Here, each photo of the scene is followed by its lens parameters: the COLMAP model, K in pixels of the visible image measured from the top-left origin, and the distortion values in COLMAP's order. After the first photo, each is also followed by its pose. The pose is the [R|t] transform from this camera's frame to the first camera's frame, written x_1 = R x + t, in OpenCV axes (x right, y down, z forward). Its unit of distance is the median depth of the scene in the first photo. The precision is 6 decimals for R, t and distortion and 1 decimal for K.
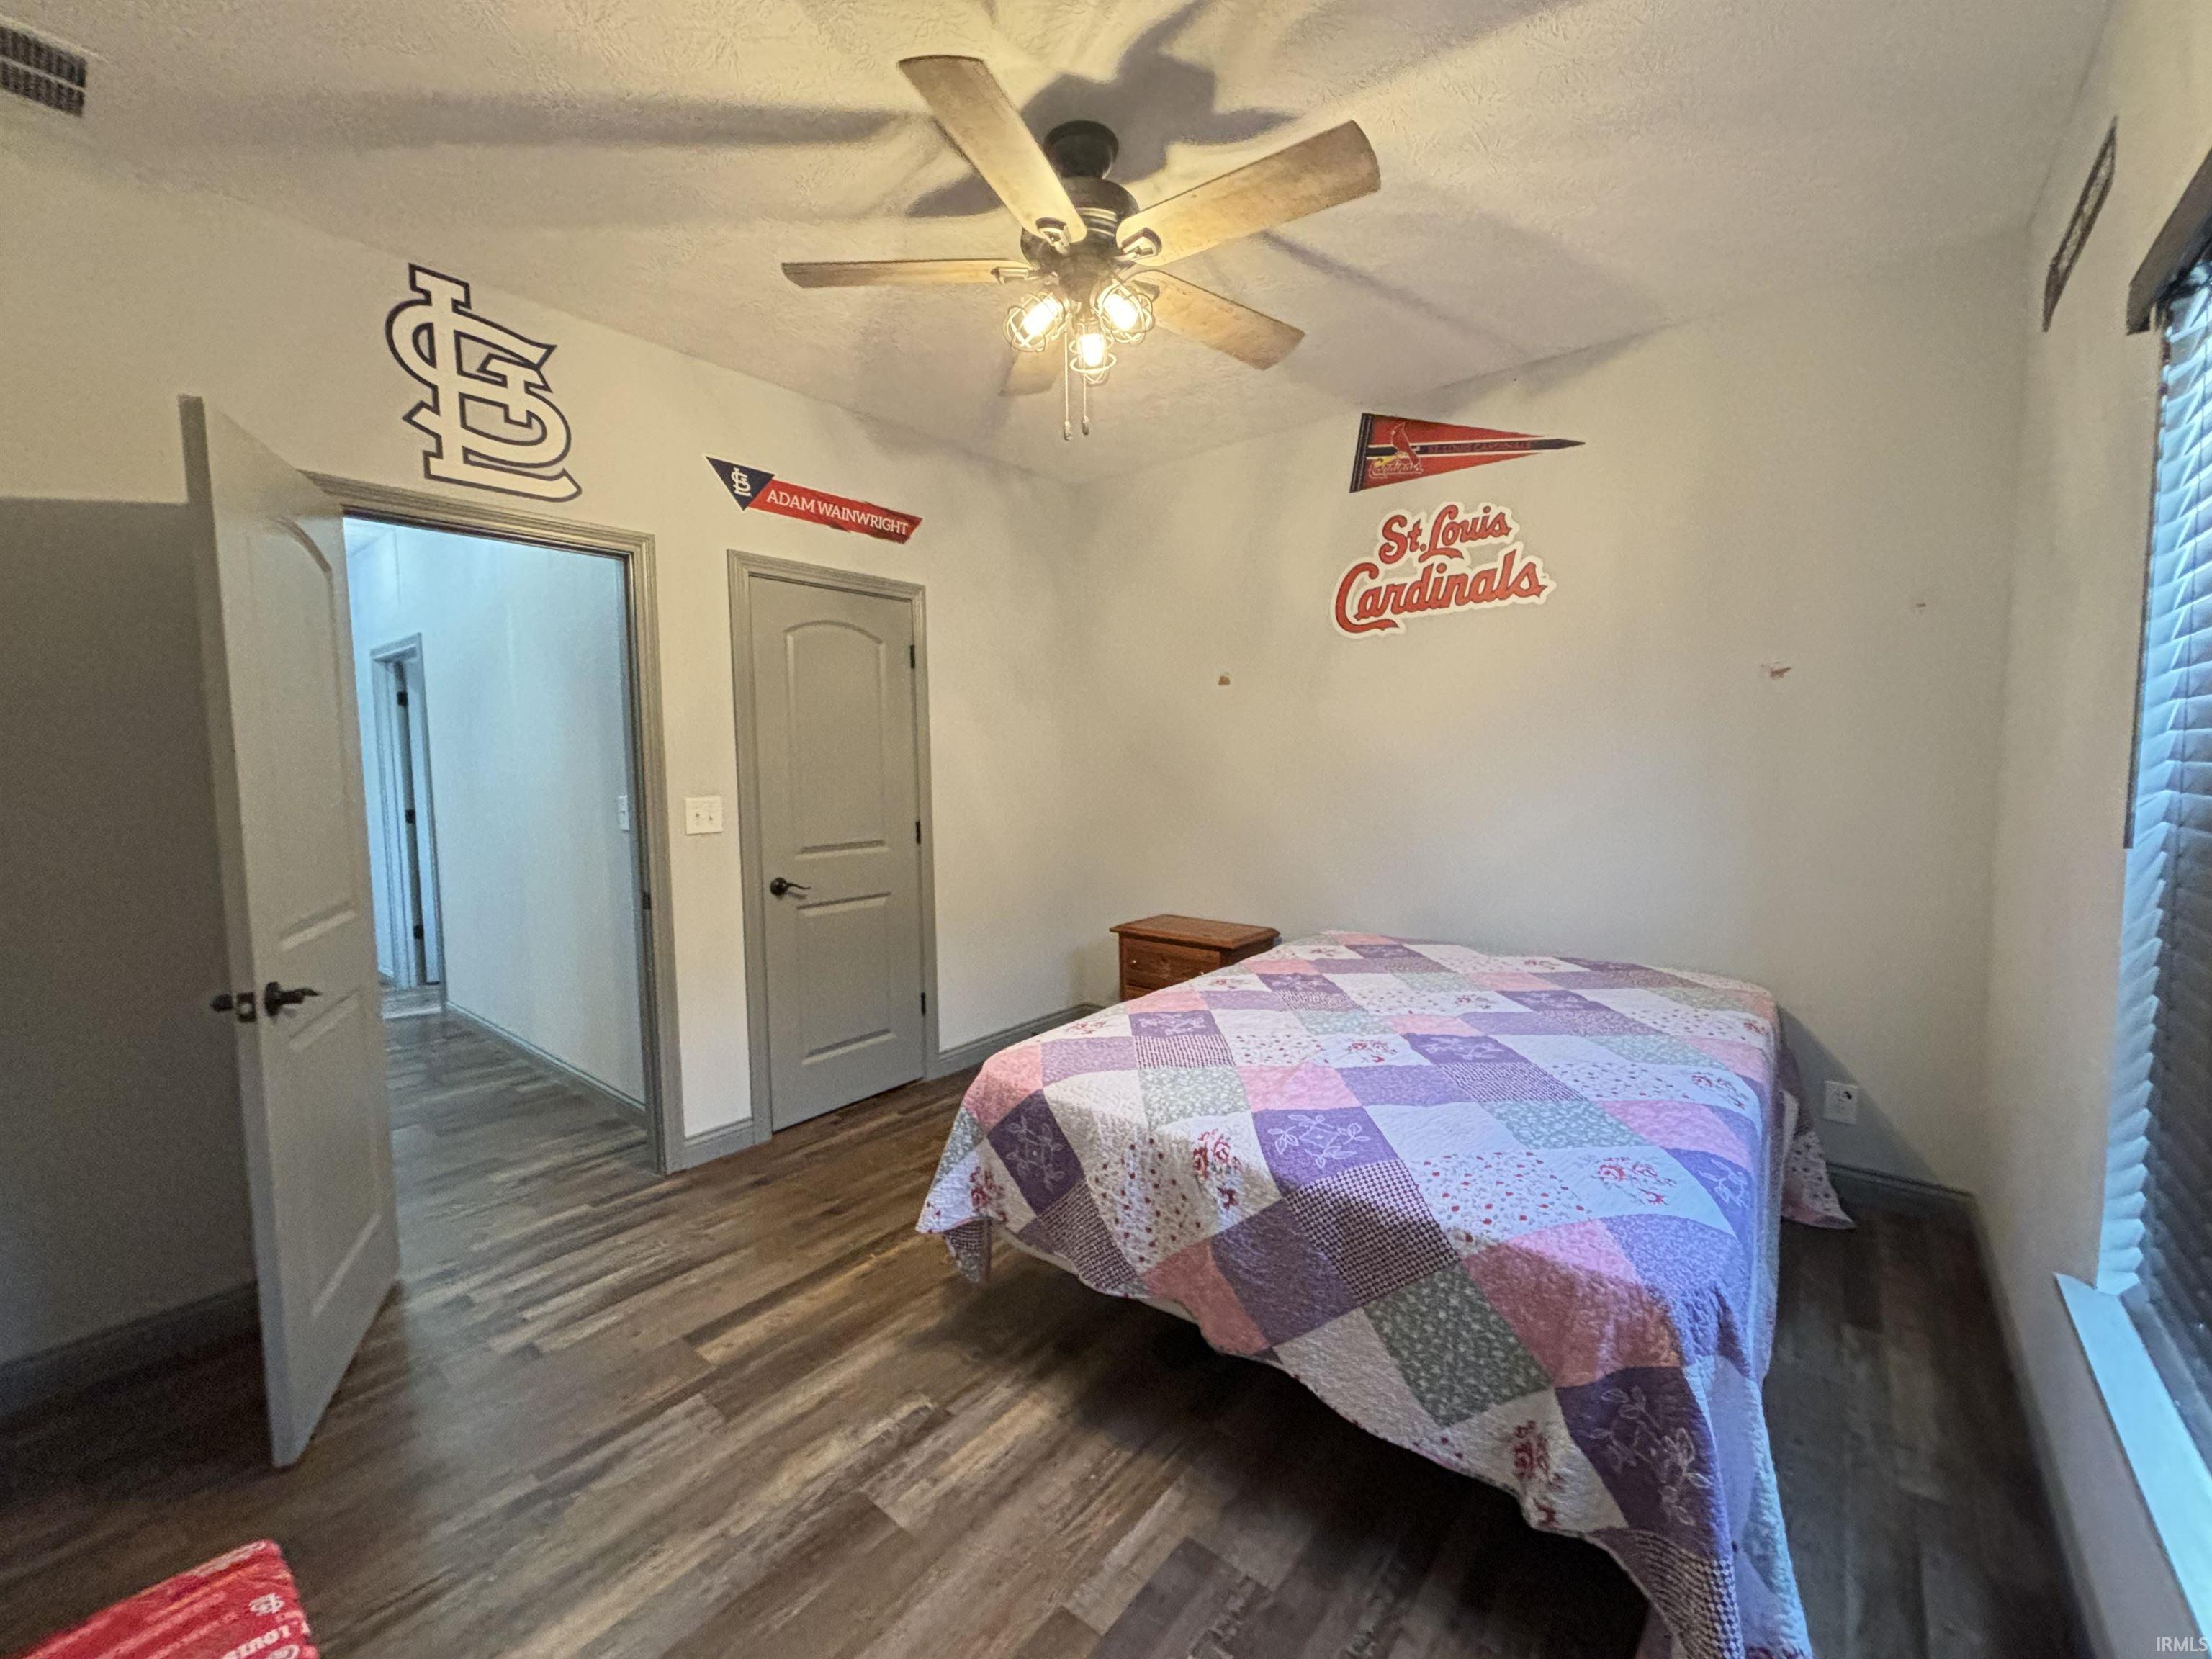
lens RADIAL K [[898.8, 0, 1106.0], [0, 898.8, 829.5], [0, 0, 1]] dist [-0.000800, -0.000155]
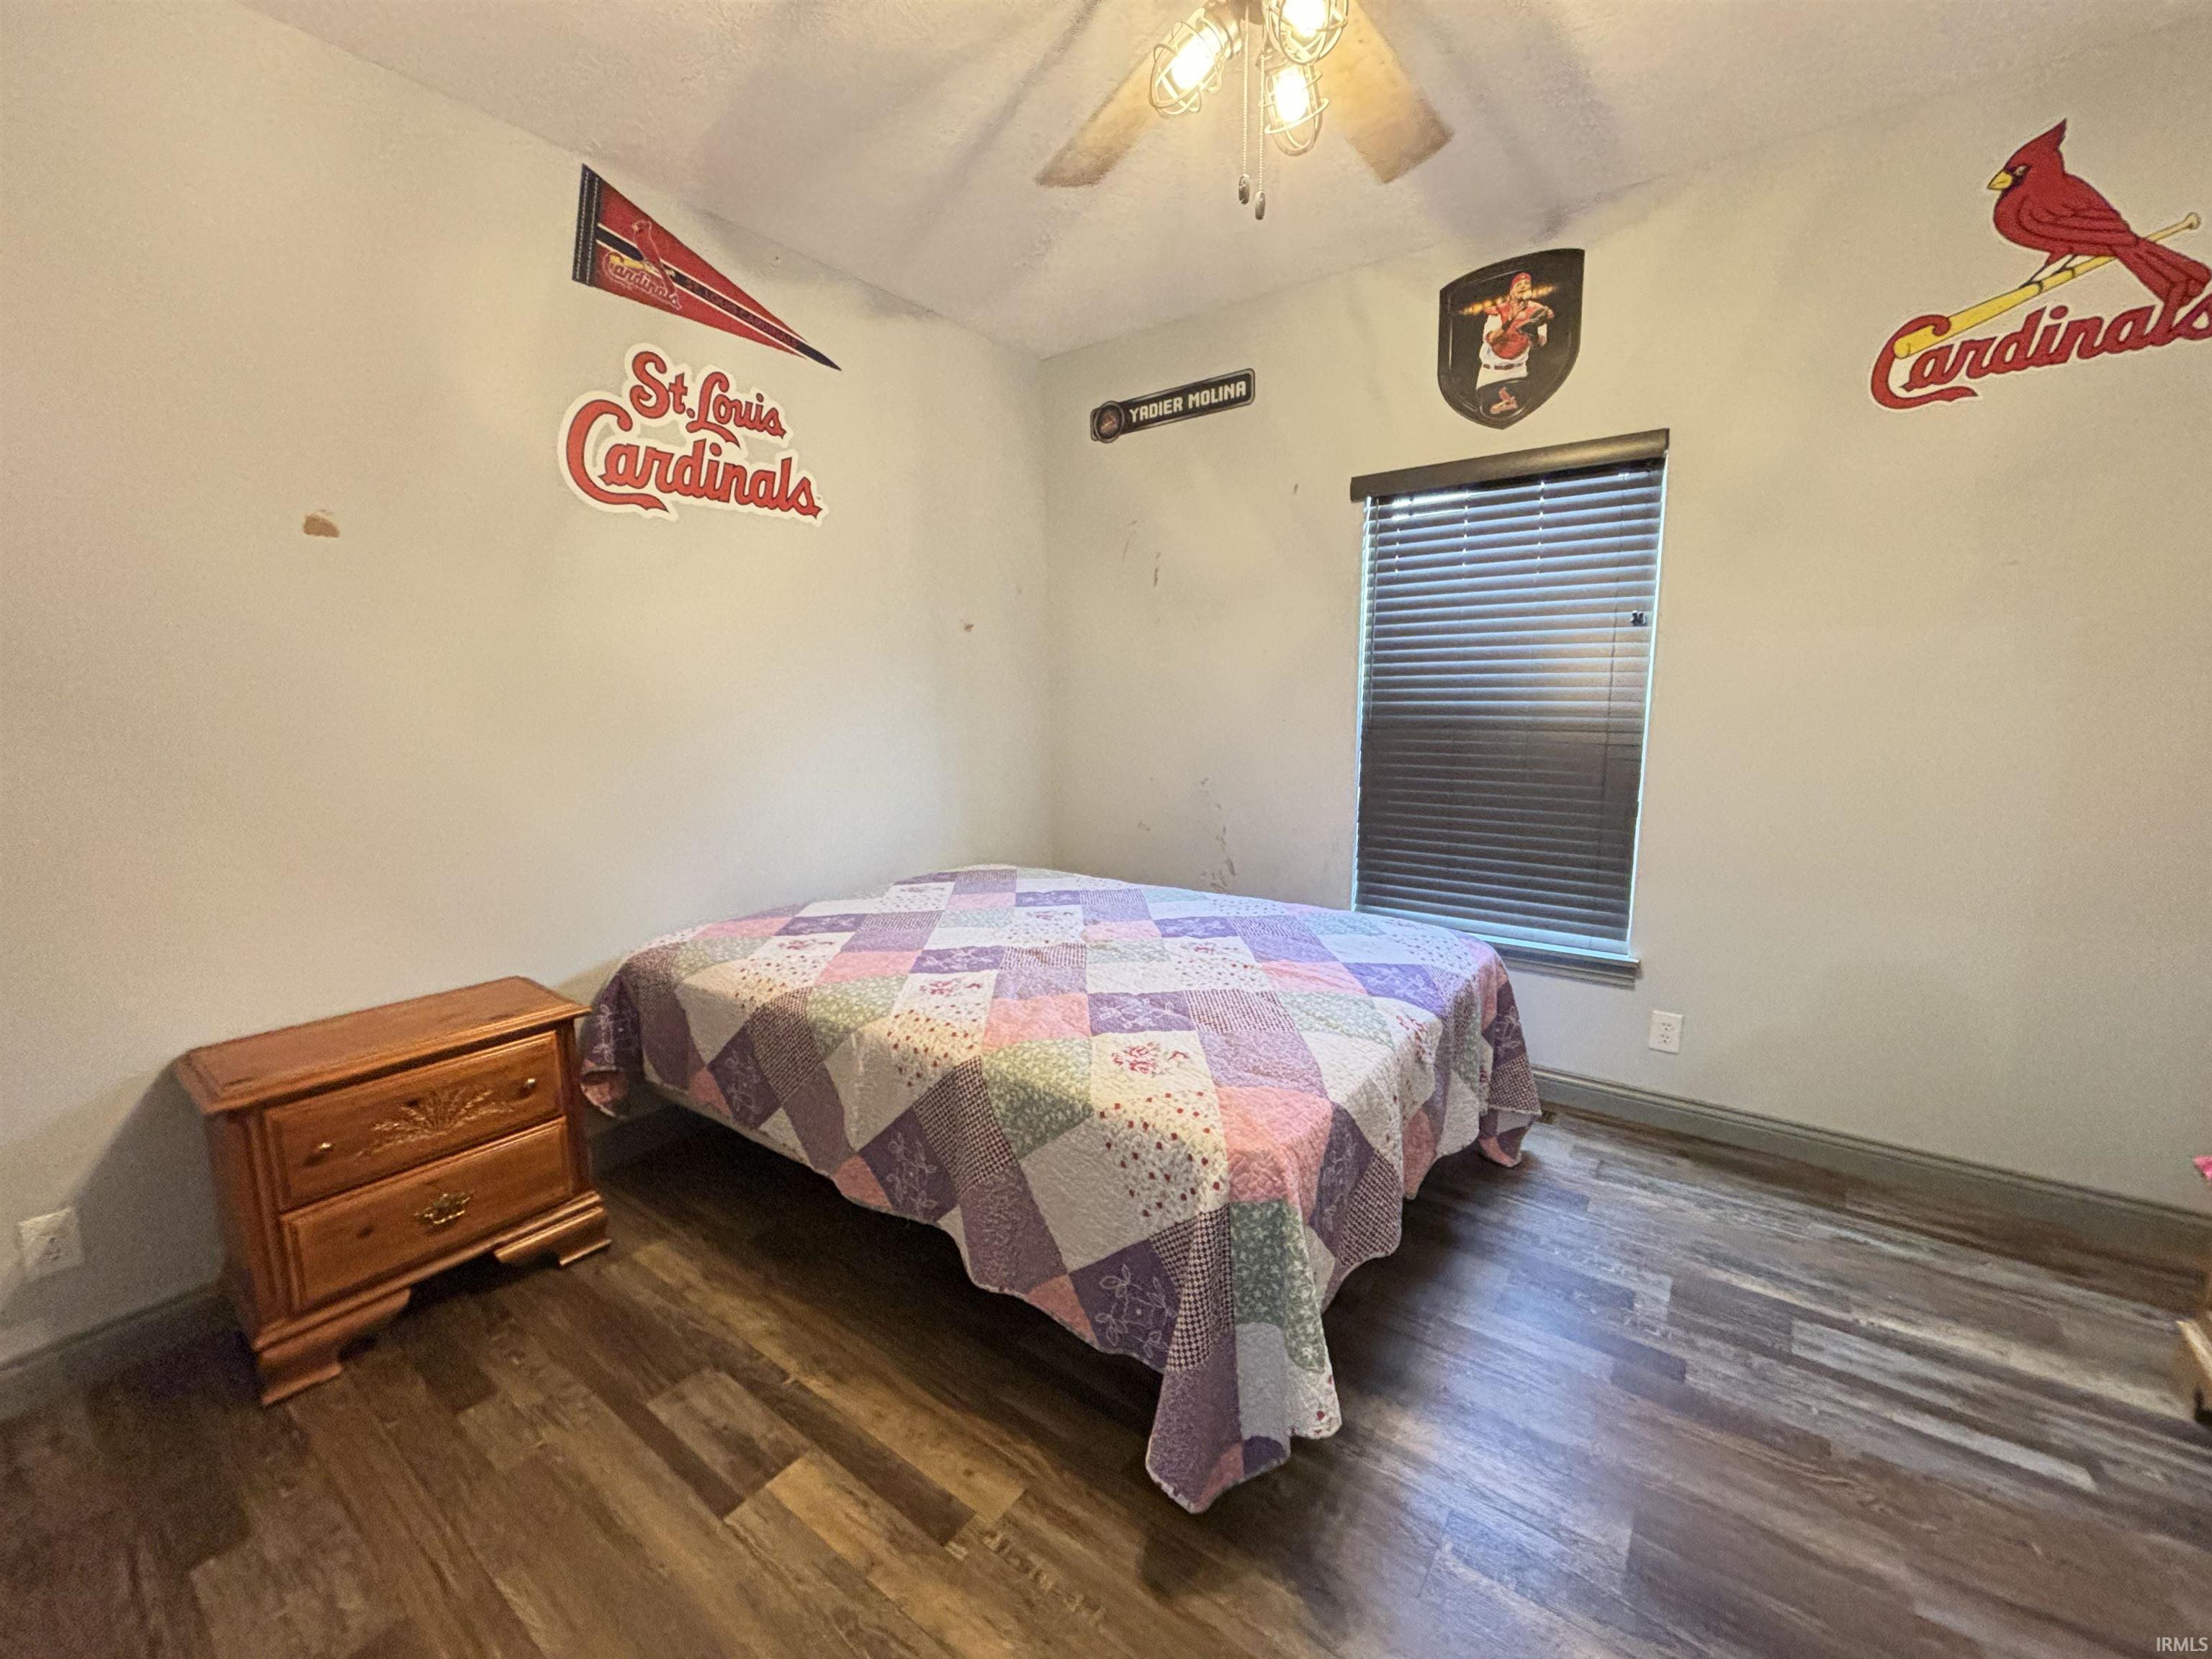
lens RADIAL K [[898.8, 0, 1106.0], [0, 898.8, 829.5], [0, 0, 1]] dist [-0.000800, -0.000155]
pose [[-0.042260, -0.135038, 0.989939, -0.475160], [0.087024, 0.986561, 0.138293, -0.038431], [-0.995309, 0.091993, -0.029941, 0.709462]]
